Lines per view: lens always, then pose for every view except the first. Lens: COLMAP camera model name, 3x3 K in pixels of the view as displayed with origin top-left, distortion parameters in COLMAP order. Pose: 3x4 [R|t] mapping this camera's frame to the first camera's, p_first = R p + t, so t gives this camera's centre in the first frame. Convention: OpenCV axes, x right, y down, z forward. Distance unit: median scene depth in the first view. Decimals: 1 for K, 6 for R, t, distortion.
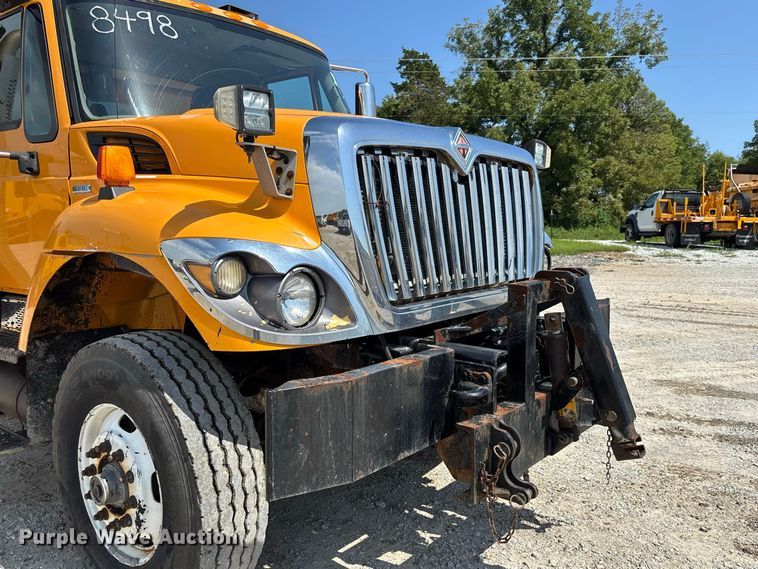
lens RADIAL K [[643.8, 0, 378.7], [0, 643.8, 279.8], [0, 0, 1]] dist [0.018274, -0.011722]
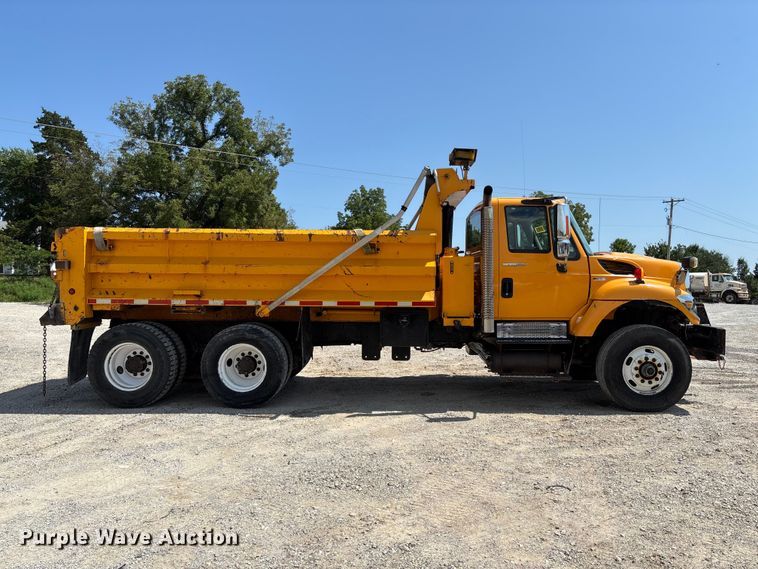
lens RADIAL K [[604.7, 0, 379.0], [0, 604.7, 284.5], [0, 0, 1]] dist [0.008152, -0.000674]
pose [[0.763889, 0.005308, 0.645326, -3.141414], [0.049605, 0.996525, -0.066916, 0.016301], [-0.643438, 0.083128, 0.760971, -0.461662]]
